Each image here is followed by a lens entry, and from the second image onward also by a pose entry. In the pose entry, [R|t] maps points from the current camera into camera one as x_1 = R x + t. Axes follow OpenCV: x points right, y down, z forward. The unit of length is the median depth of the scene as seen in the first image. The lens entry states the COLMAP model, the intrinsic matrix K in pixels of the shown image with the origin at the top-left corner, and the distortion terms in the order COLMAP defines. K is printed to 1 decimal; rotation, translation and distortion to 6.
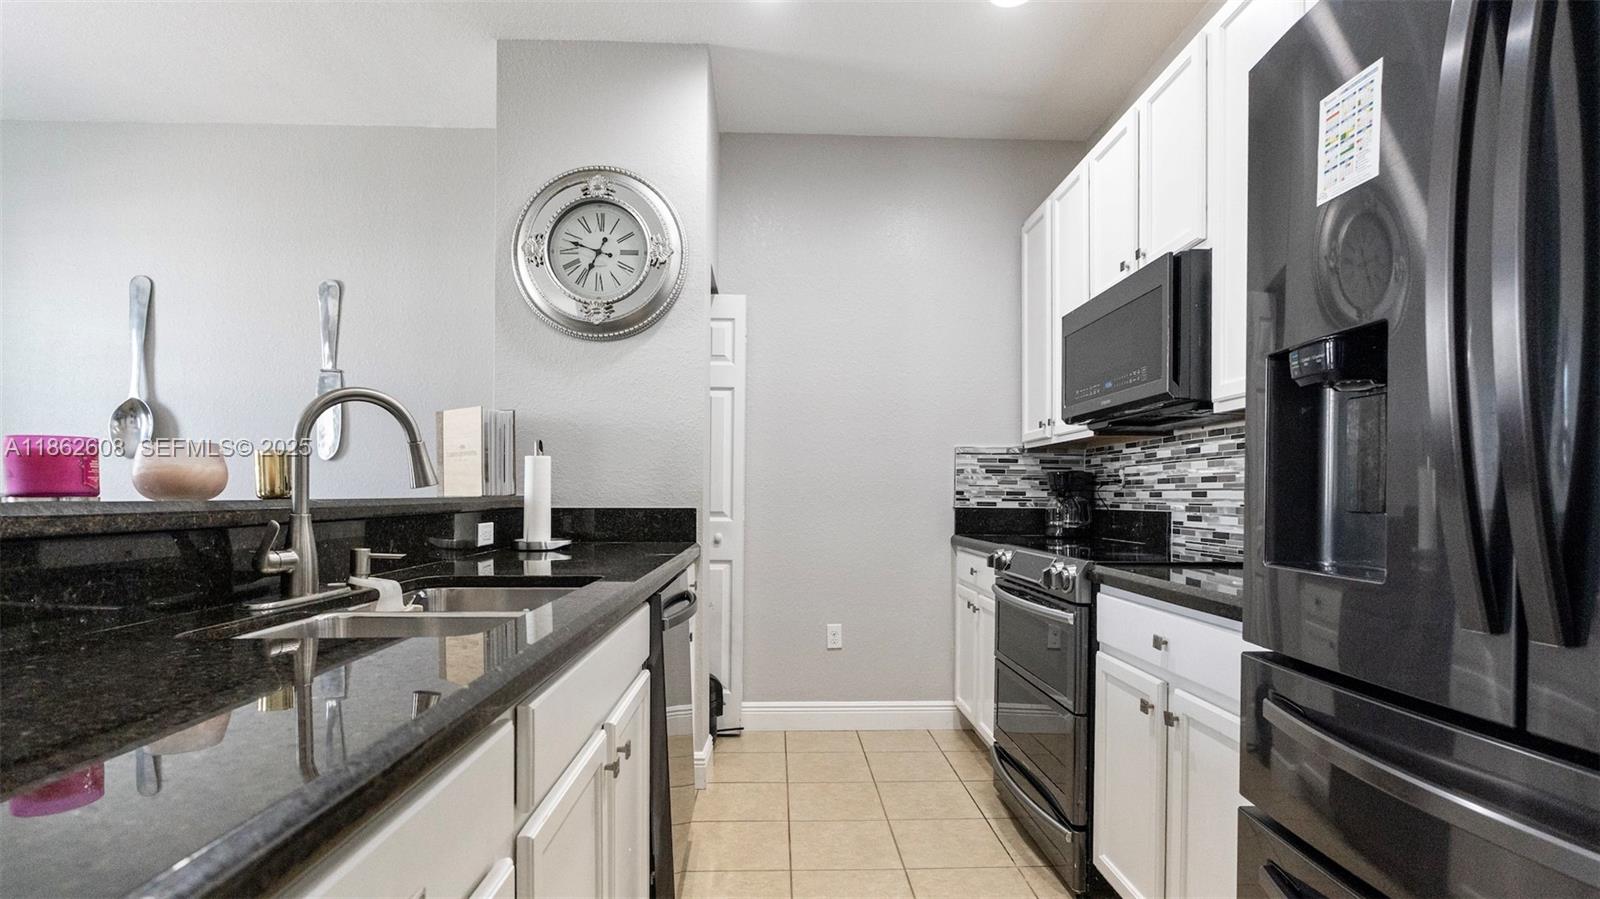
lens RADIAL K [[742.0, 0, 808.0], [0, 742.0, 496.9], [0, 0, 1]] dist [-0.008266, 0.000611]
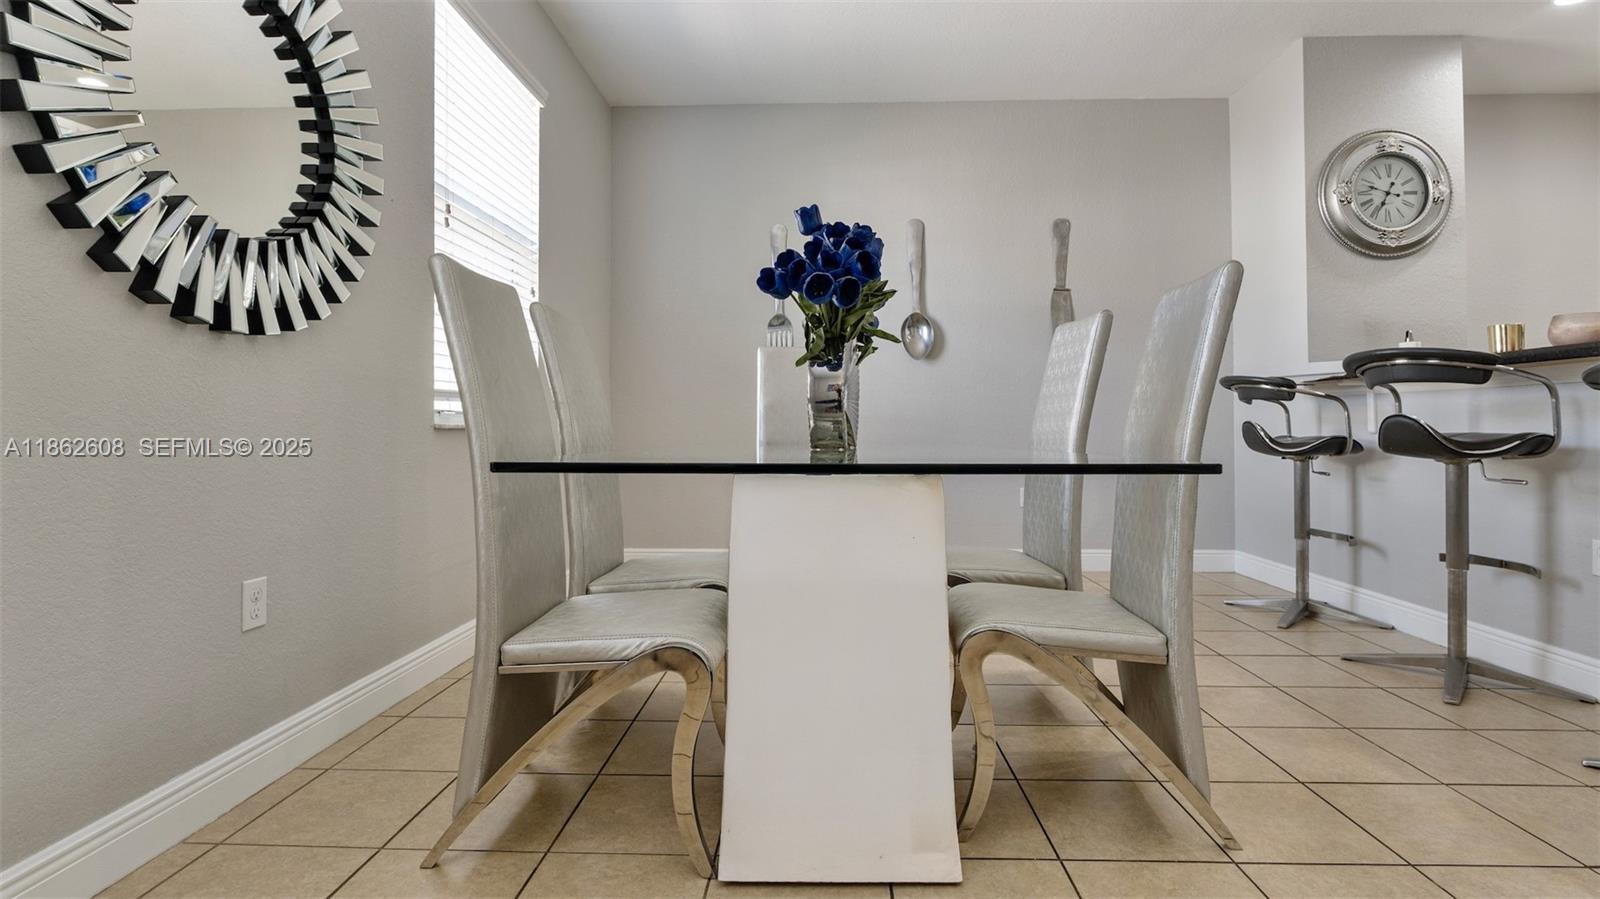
lens RADIAL K [[744.4, 0, 808.7], [0, 744.4, 418.3], [0, 0, 1]] dist [-0.008240, 0.002011]
pose [[0.997105, -0.006342, -0.075768, -1.295151], [0.004773, 0.999771, -0.020876, 0.104089], [0.075883, 0.020454, 0.996907, -0.425819]]
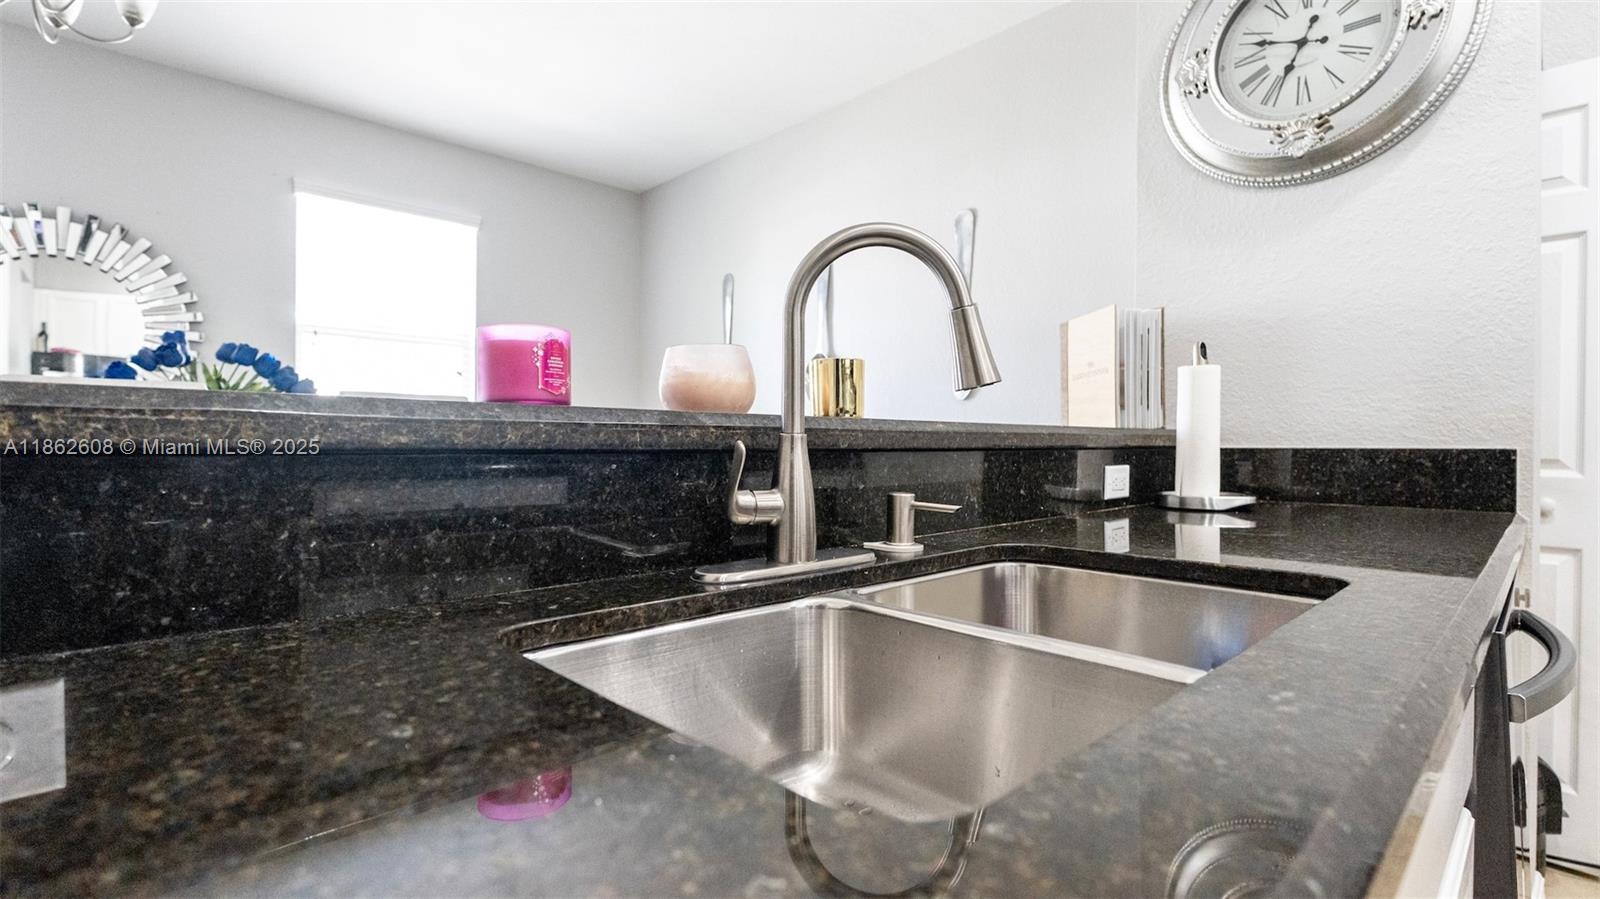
lens RADIAL K [[744.4, 0, 790.0], [0, 744.4, 447.3], [0, 0, 1]] dist [-0.008240, 0.002011]
pose [[0.656155, 0.002606, -0.754622, -0.097463], [-0.003628, 0.999993, 0.000298, 0.016274], [0.754618, 0.002542, 0.656160, 0.272803]]
